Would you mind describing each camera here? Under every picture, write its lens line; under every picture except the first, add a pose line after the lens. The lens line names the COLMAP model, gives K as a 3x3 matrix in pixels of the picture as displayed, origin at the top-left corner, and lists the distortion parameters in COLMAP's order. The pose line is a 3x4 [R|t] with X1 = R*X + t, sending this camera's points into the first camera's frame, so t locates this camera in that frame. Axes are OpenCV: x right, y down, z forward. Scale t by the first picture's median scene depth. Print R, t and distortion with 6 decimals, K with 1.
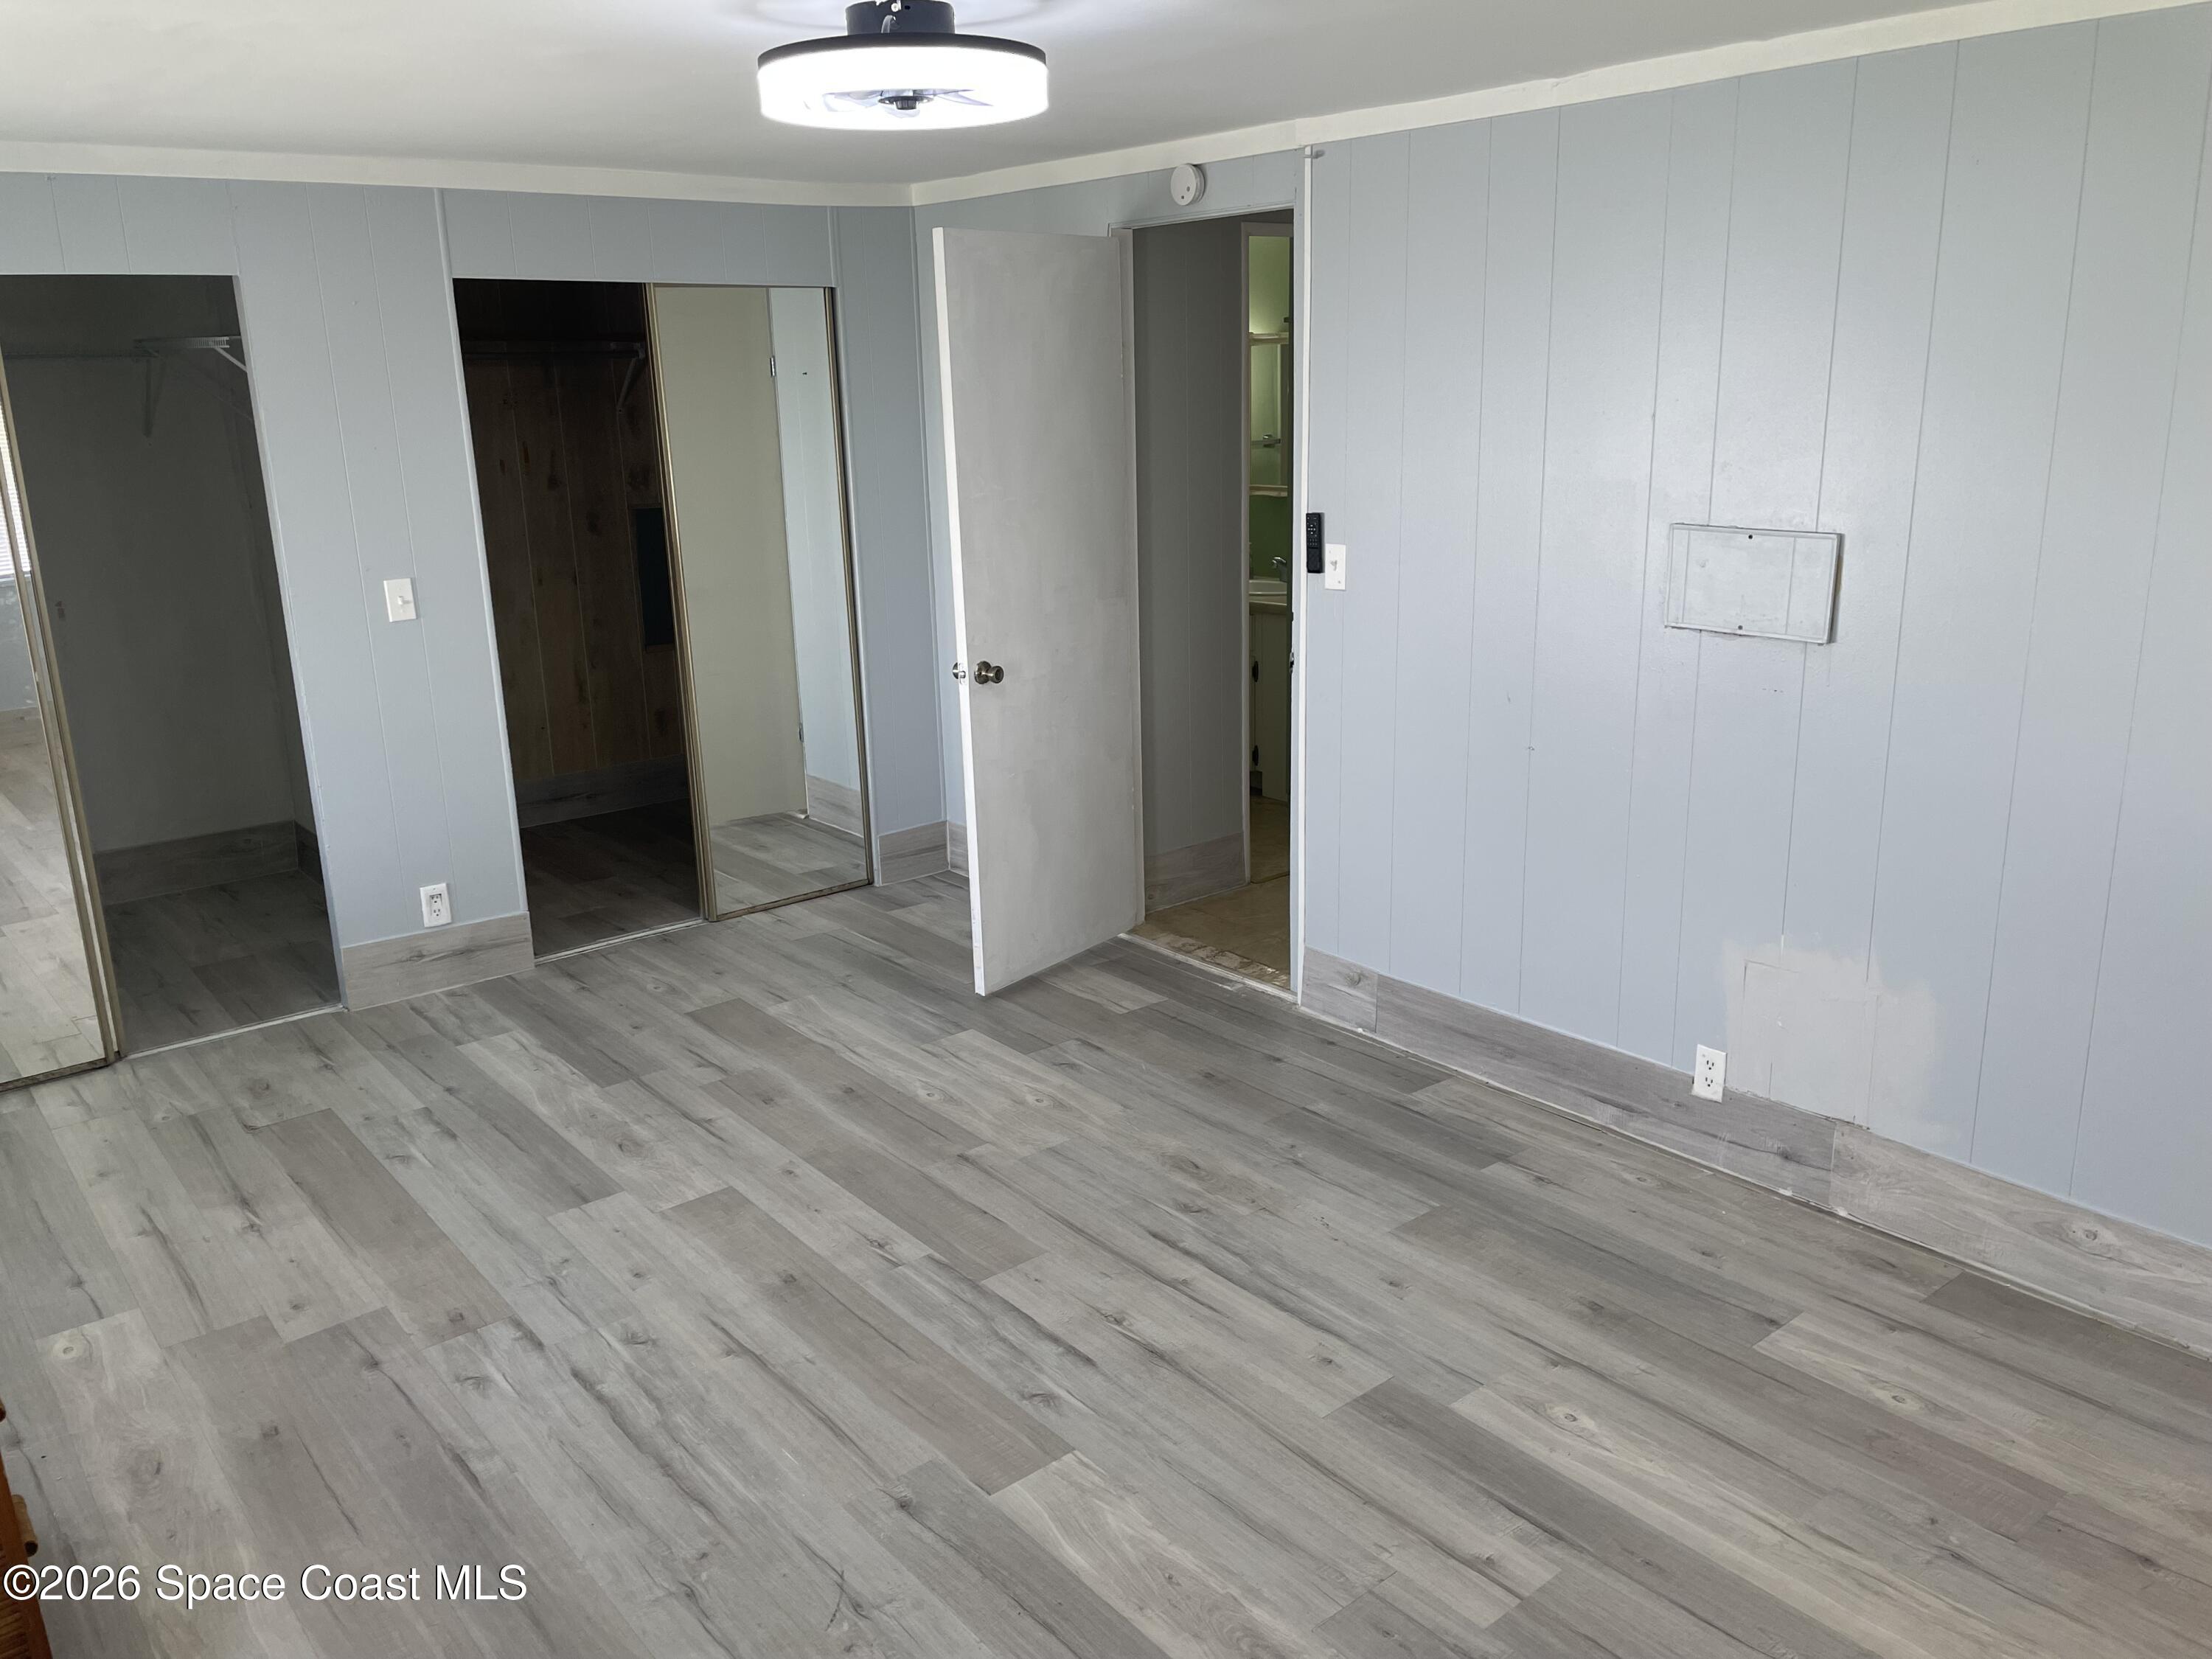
lens RADIAL K [[1680.8, 0, 1098.3], [0, 1680.8, 803.0], [0, 0, 1]] dist [0.096744, -0.127078]
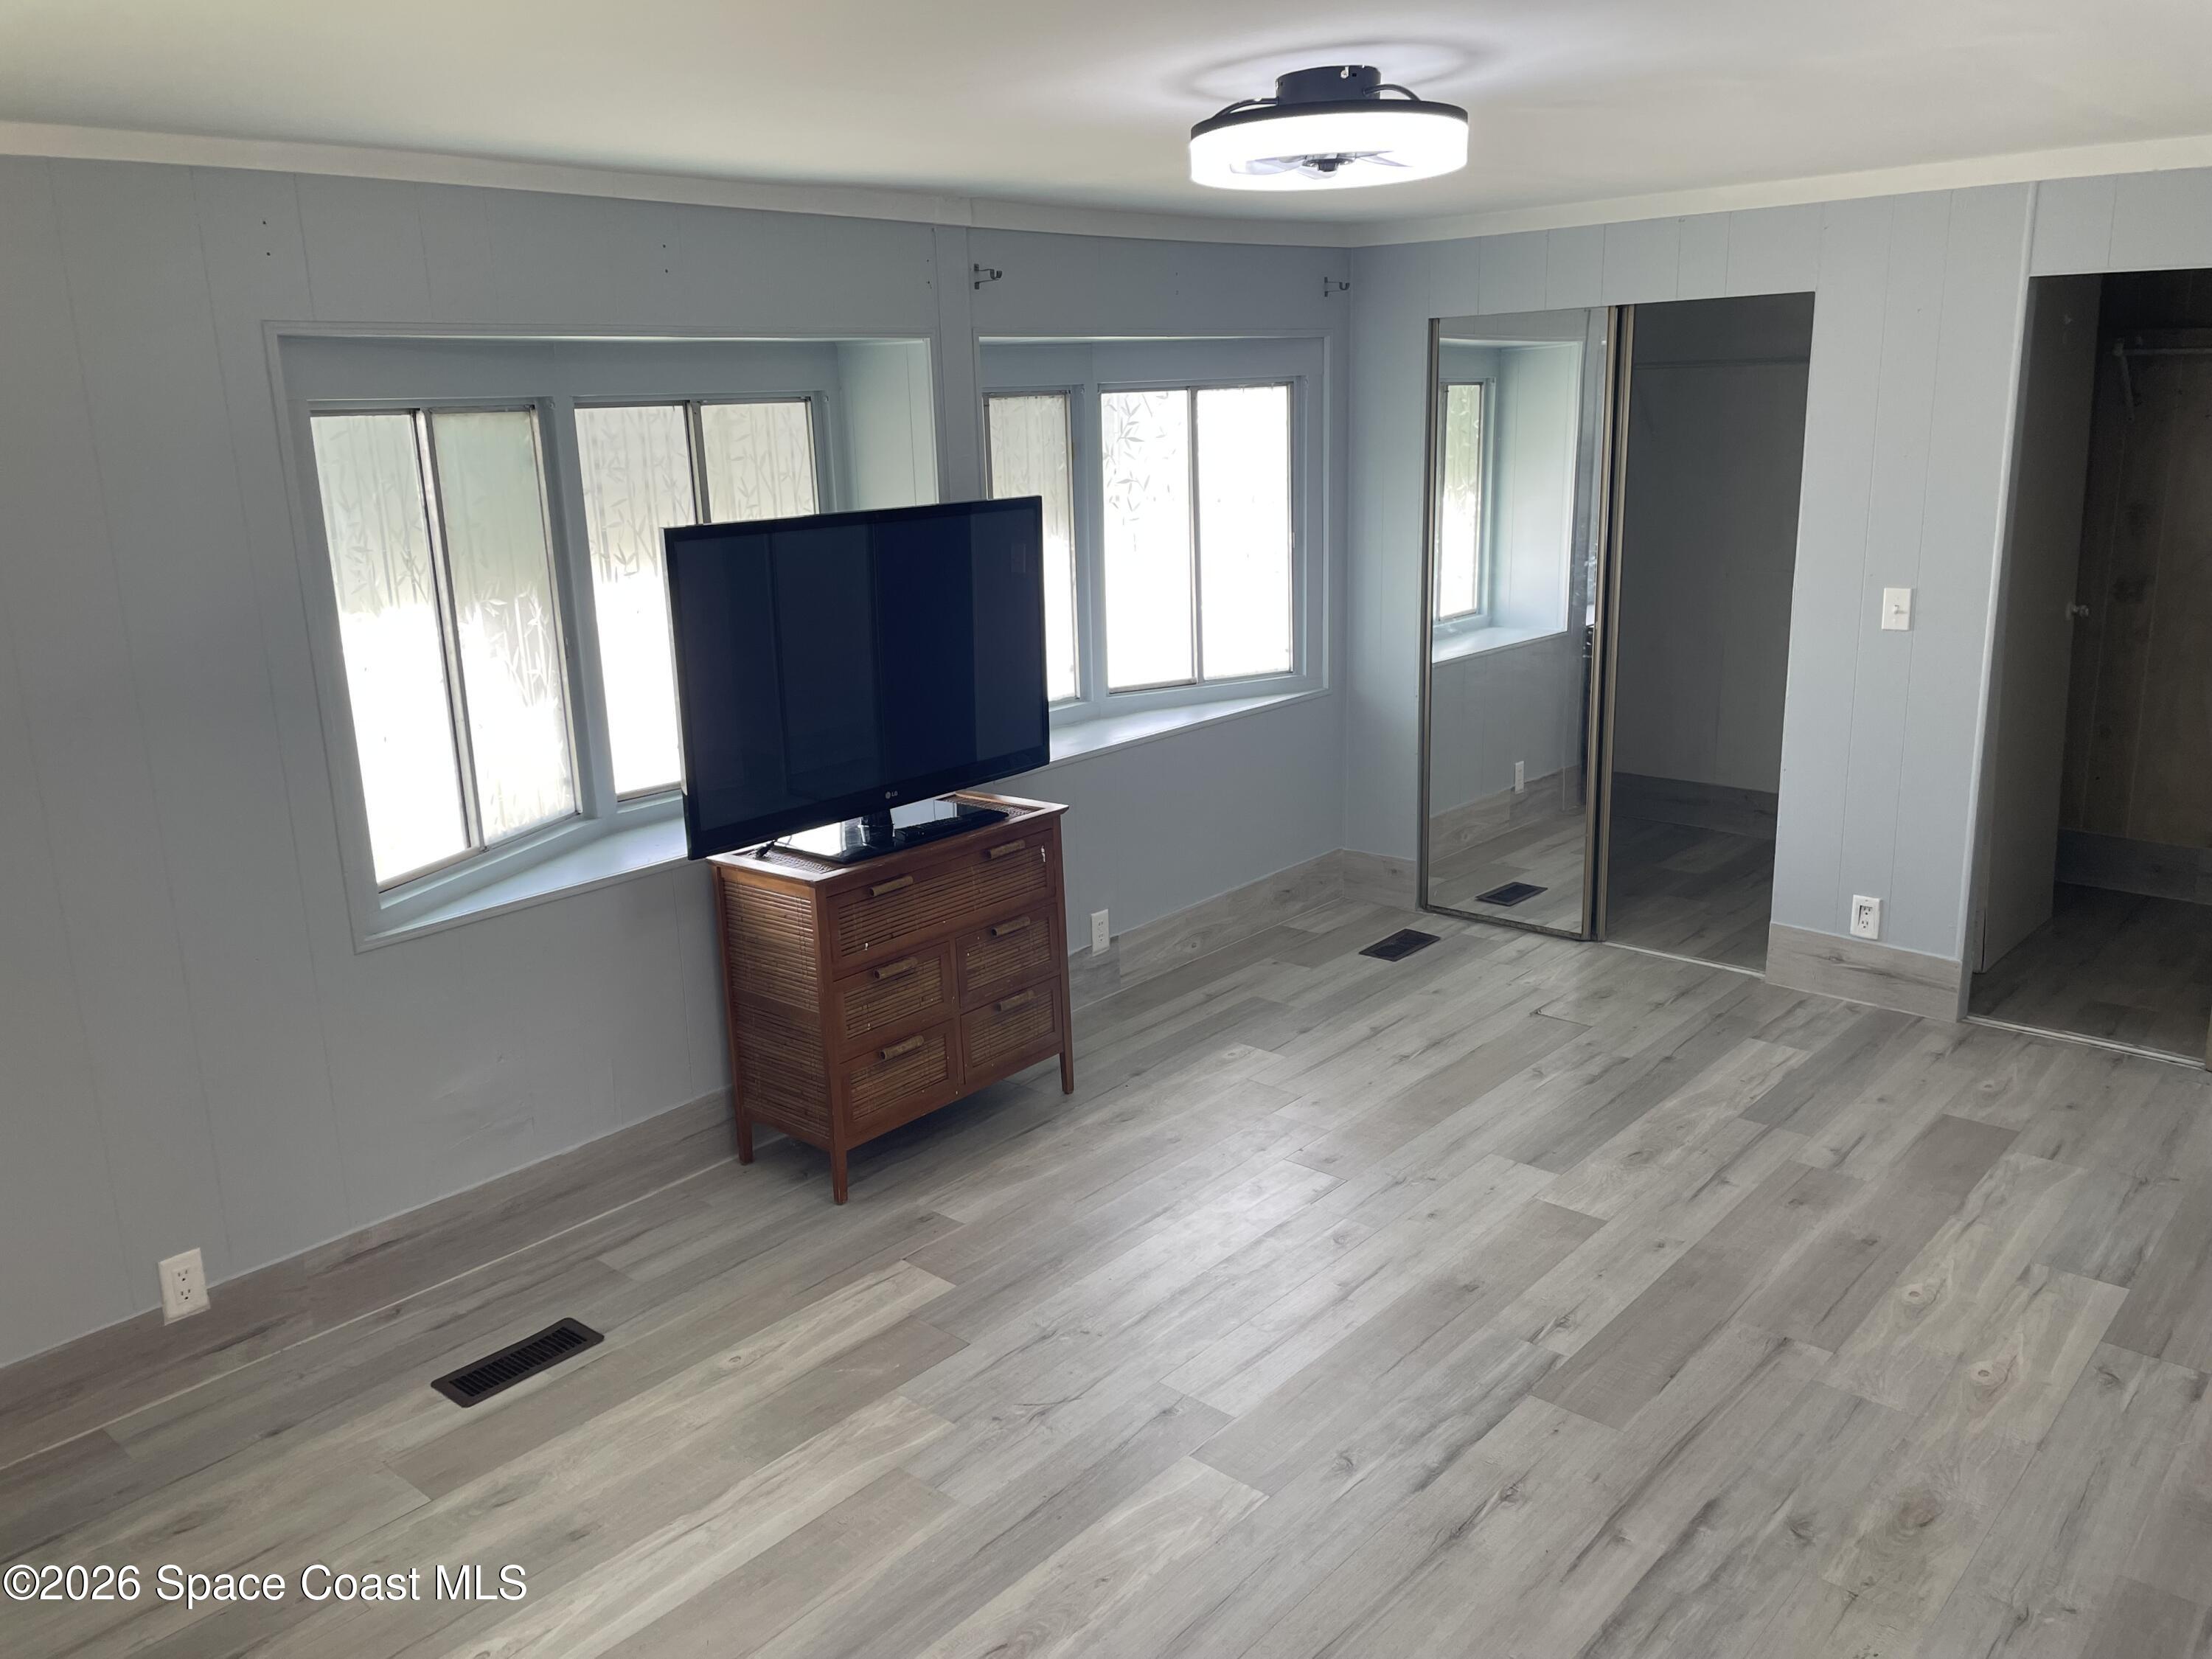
lens RADIAL K [[1680.8, 0, 1098.3], [0, 1680.8, 803.0], [0, 0, 1]] dist [0.096744, -0.127078]
pose [[0.152829, 0.250028, -0.956101, 0.698626], [-0.223928, 0.951064, 0.212917, -0.168235], [0.962549, 0.181558, 0.201338, 0.528042]]
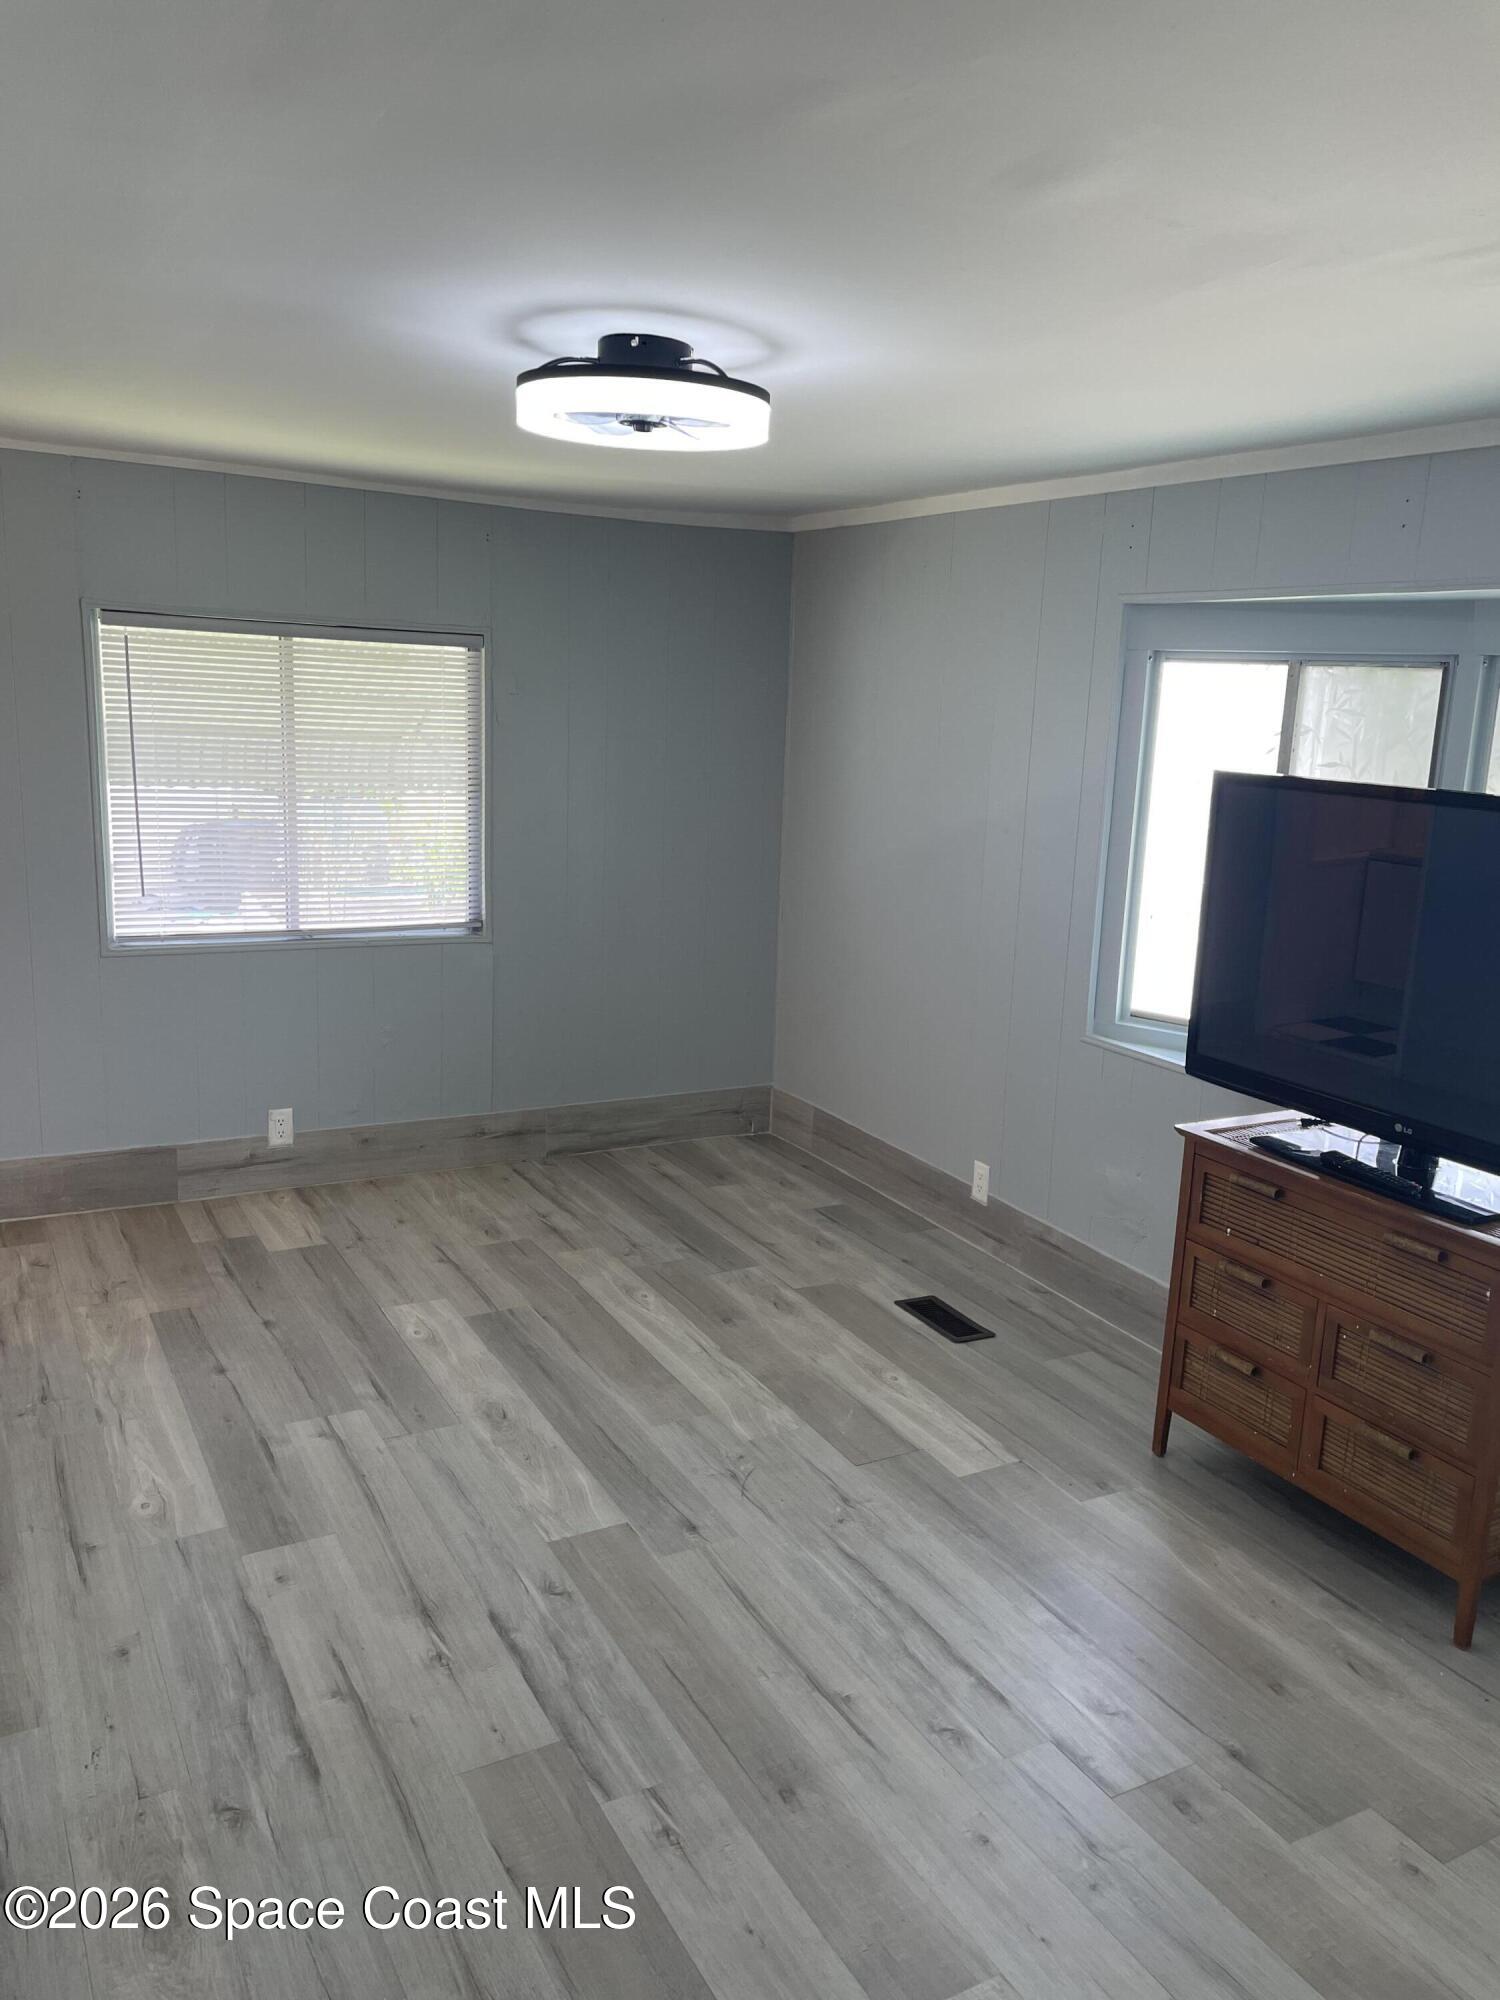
lens RADIAL K [[1505.7, 0, 749.2], [0, 1505.7, 973.1], [0, 0, 1]] dist [0.103201, -0.138265]
pose [[-0.983427, -0.048185, 0.174786, -0.273430], [0.032288, 0.902081, 0.430357, -0.376035], [-0.178408, 0.428868, -0.885575, 1.484235]]
